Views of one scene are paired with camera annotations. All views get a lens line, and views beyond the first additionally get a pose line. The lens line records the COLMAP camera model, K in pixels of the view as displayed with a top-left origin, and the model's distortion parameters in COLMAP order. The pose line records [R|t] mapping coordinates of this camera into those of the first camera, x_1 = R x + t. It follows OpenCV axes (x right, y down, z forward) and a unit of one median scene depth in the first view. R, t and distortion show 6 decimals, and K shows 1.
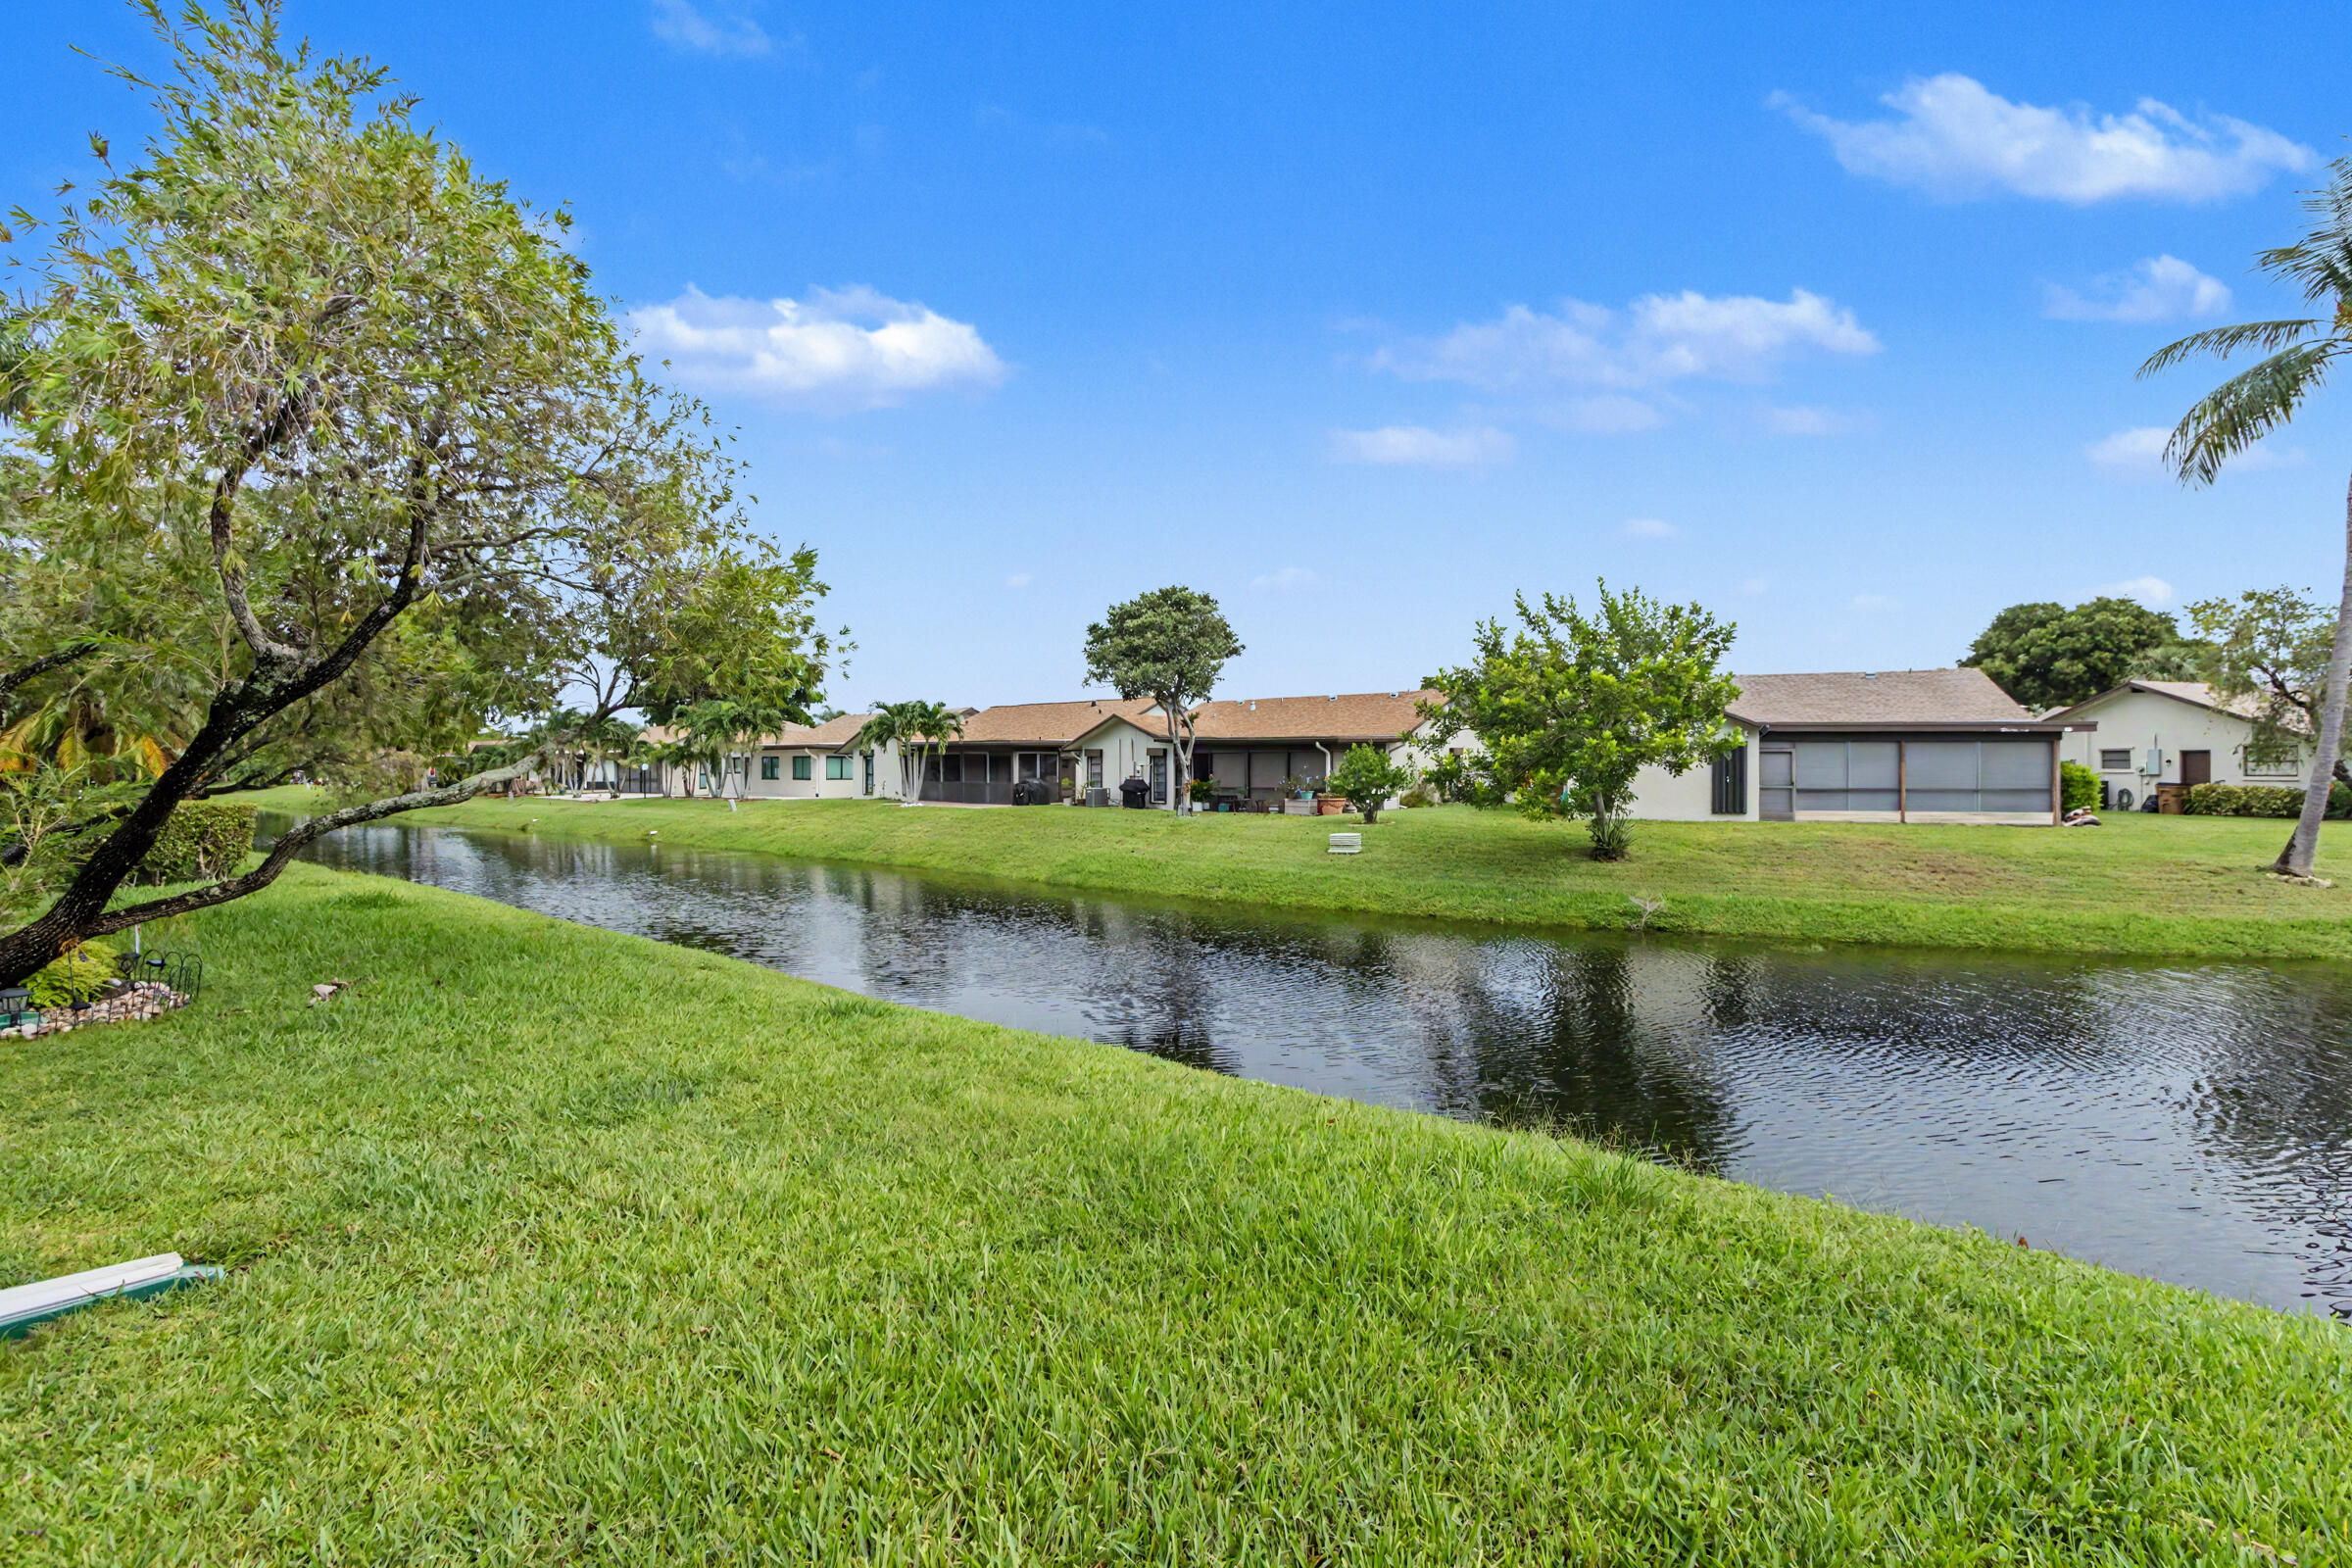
lens RADIAL K [[1076.3, 0, 1185.3], [0, 1076.3, 775.6], [0, 0, 1]] dist [0.007586, -0.003200]
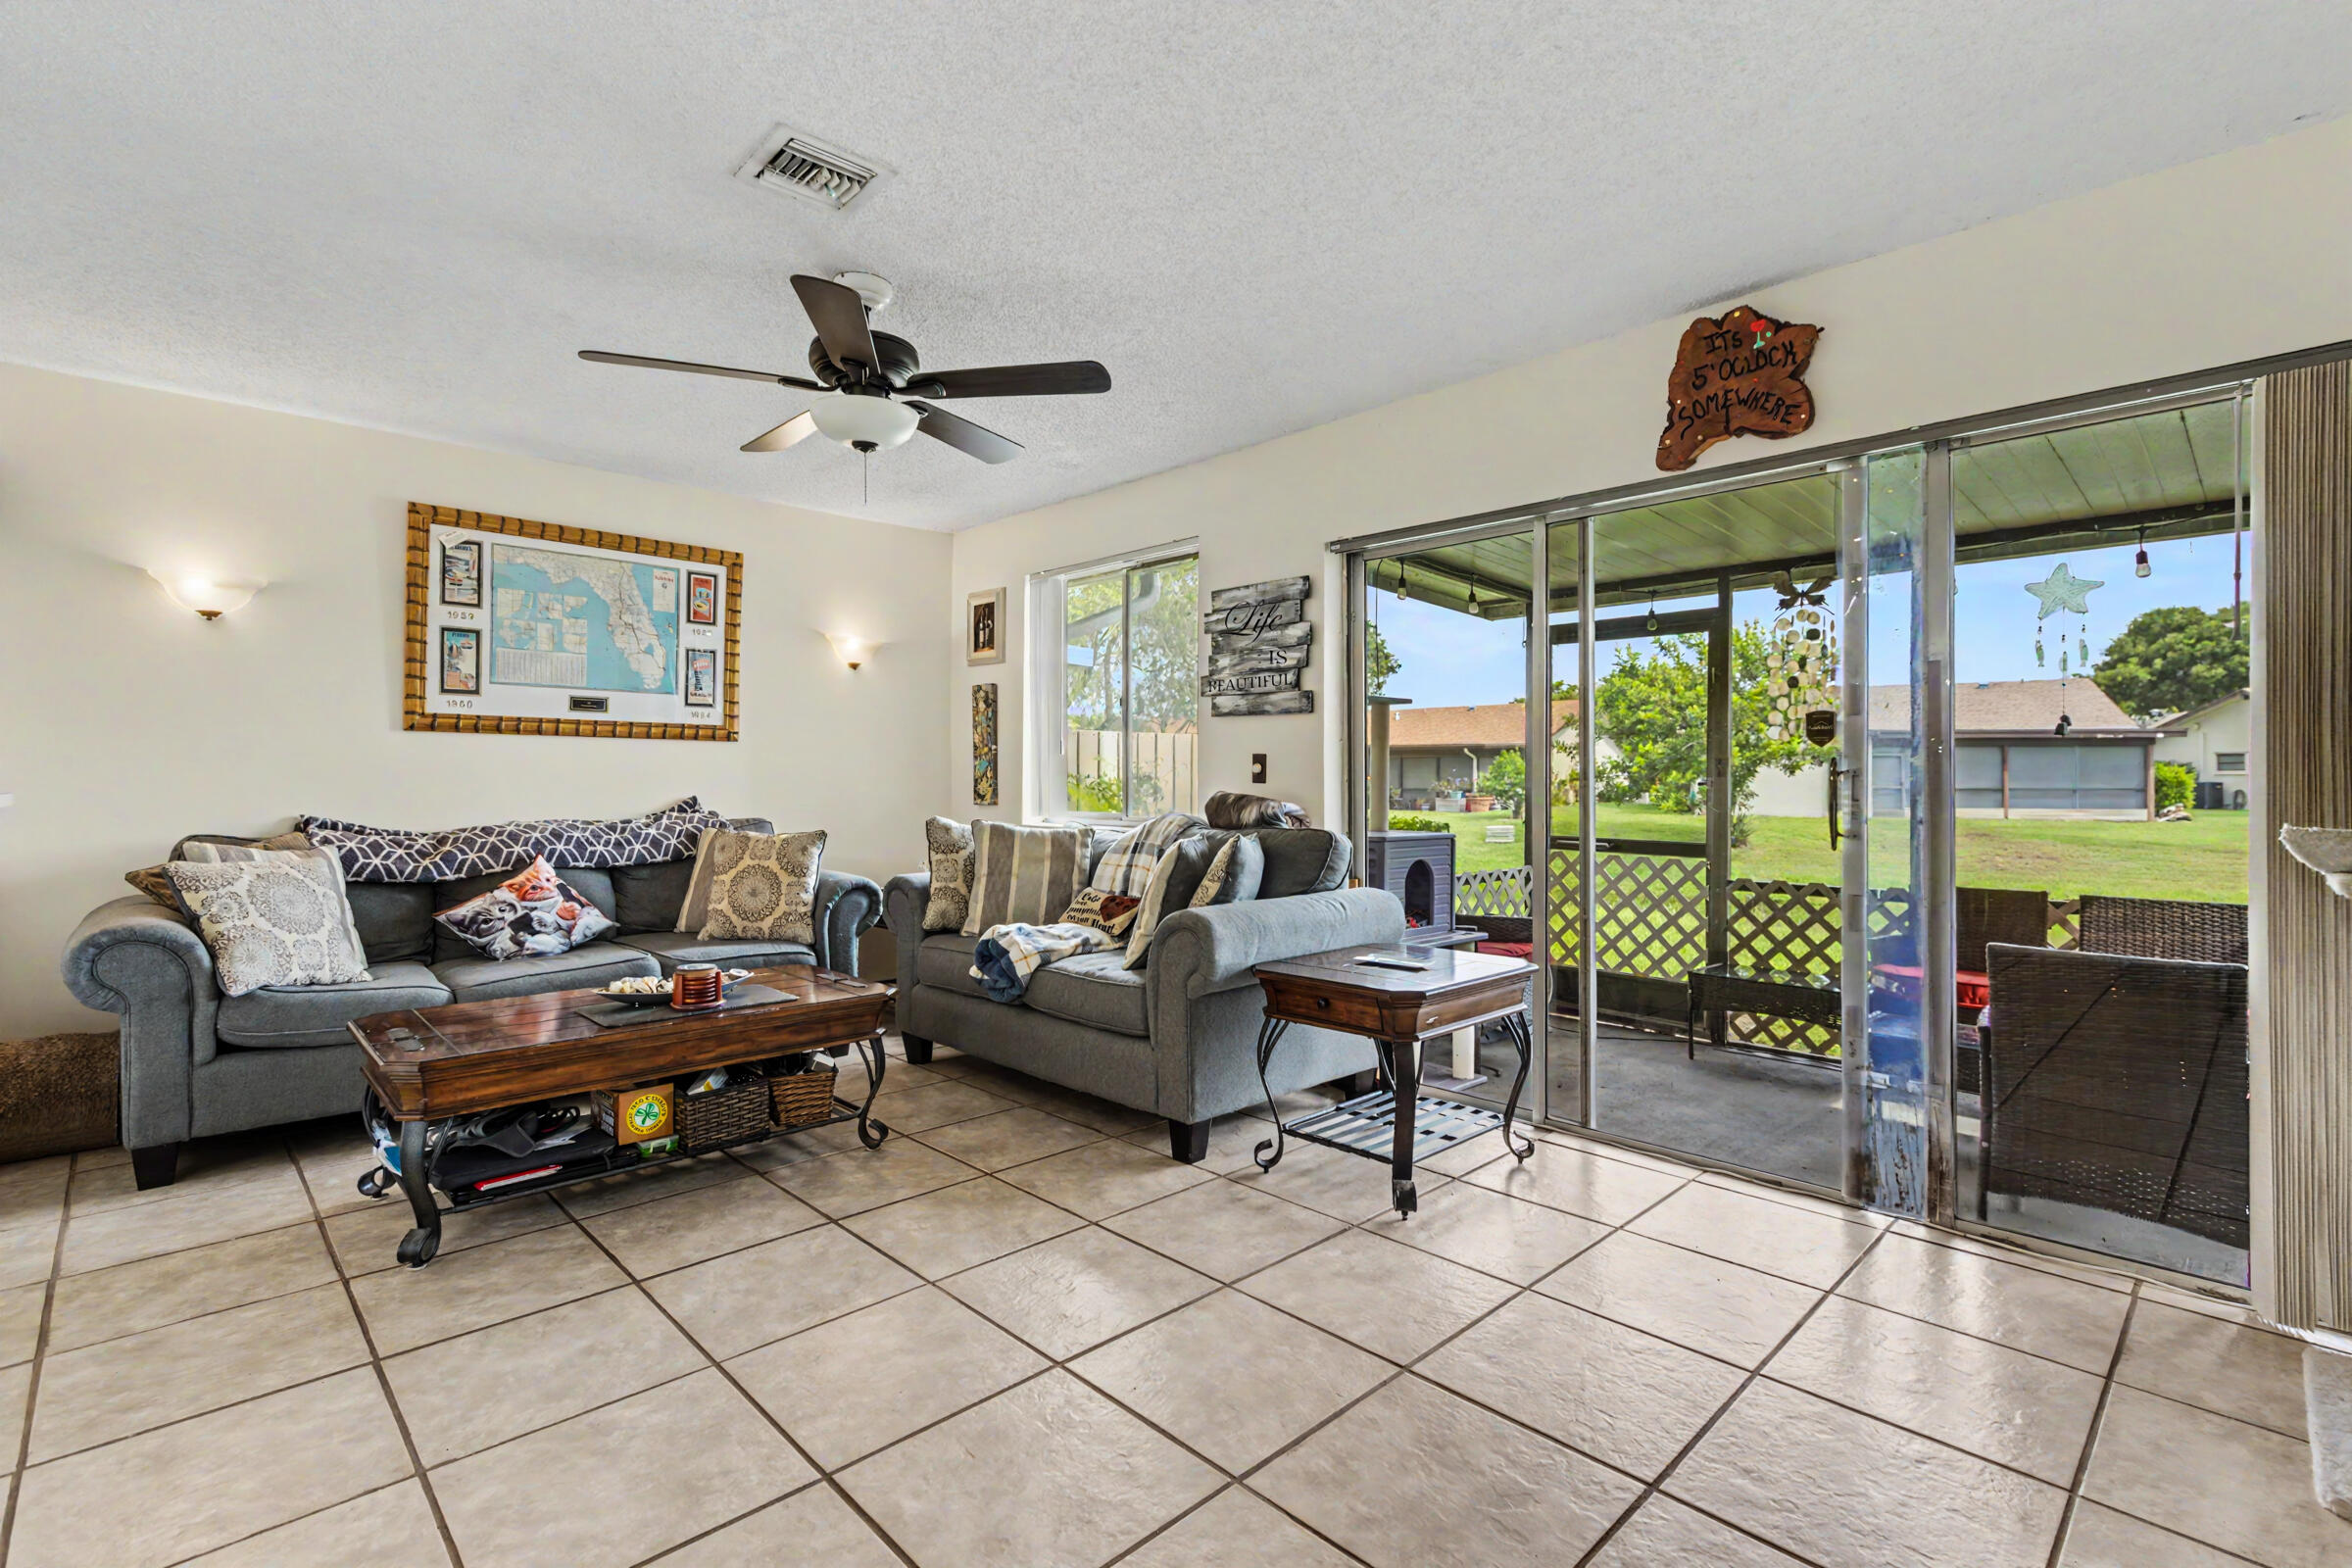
lens RADIAL K [[1077.2, 0, 1179.2], [0, 1077.2, 776.2], [0, 0, 1]] dist [0.007851, -0.003483]
pose [[0.995013, -0.000874, -0.099739, -0.075605], [0.000467, 0.999991, -0.004102, 0.003477], [0.099741, 0.004035, 0.995005, -0.195739]]
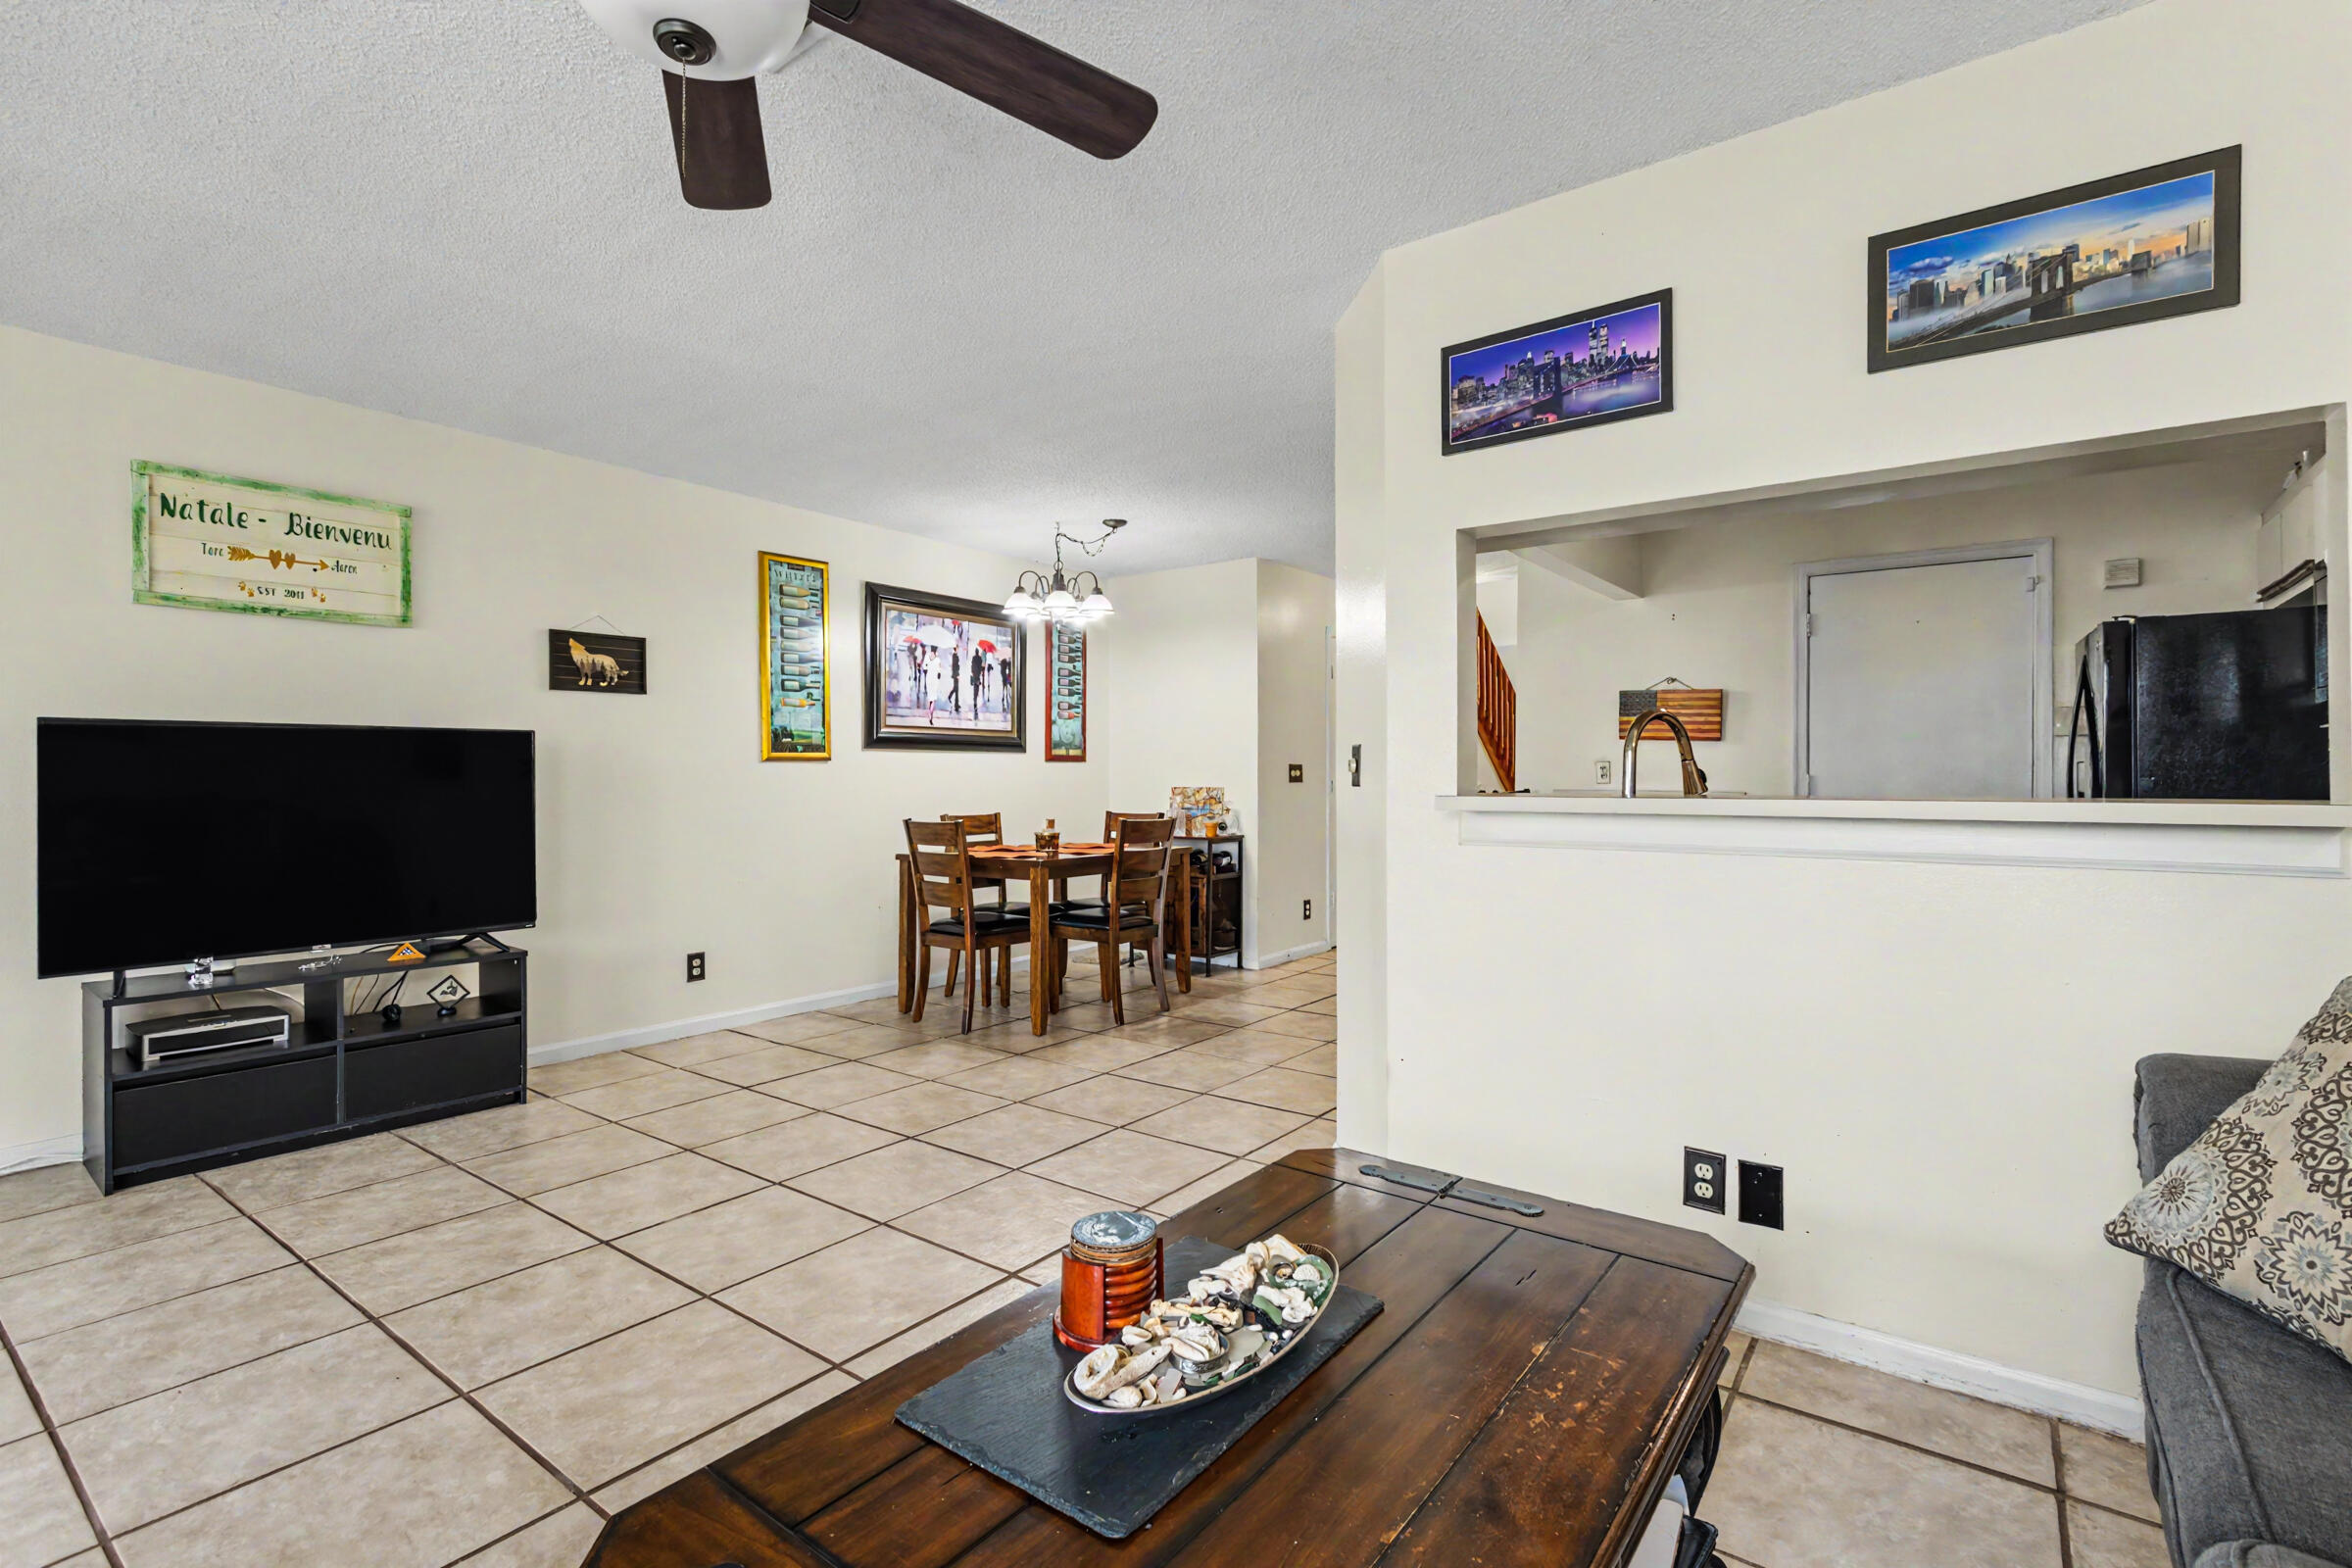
lens RADIAL K [[1077.2, 0, 1179.2], [0, 1077.2, 776.2], [0, 0, 1]] dist [0.007851, -0.003483]
pose [[-0.998136, 0.000409, -0.061026, -0.127804], [0.000309, 0.999999, 0.001646, 0.002783], [0.061027, 0.001624, -0.998135, -0.064106]]
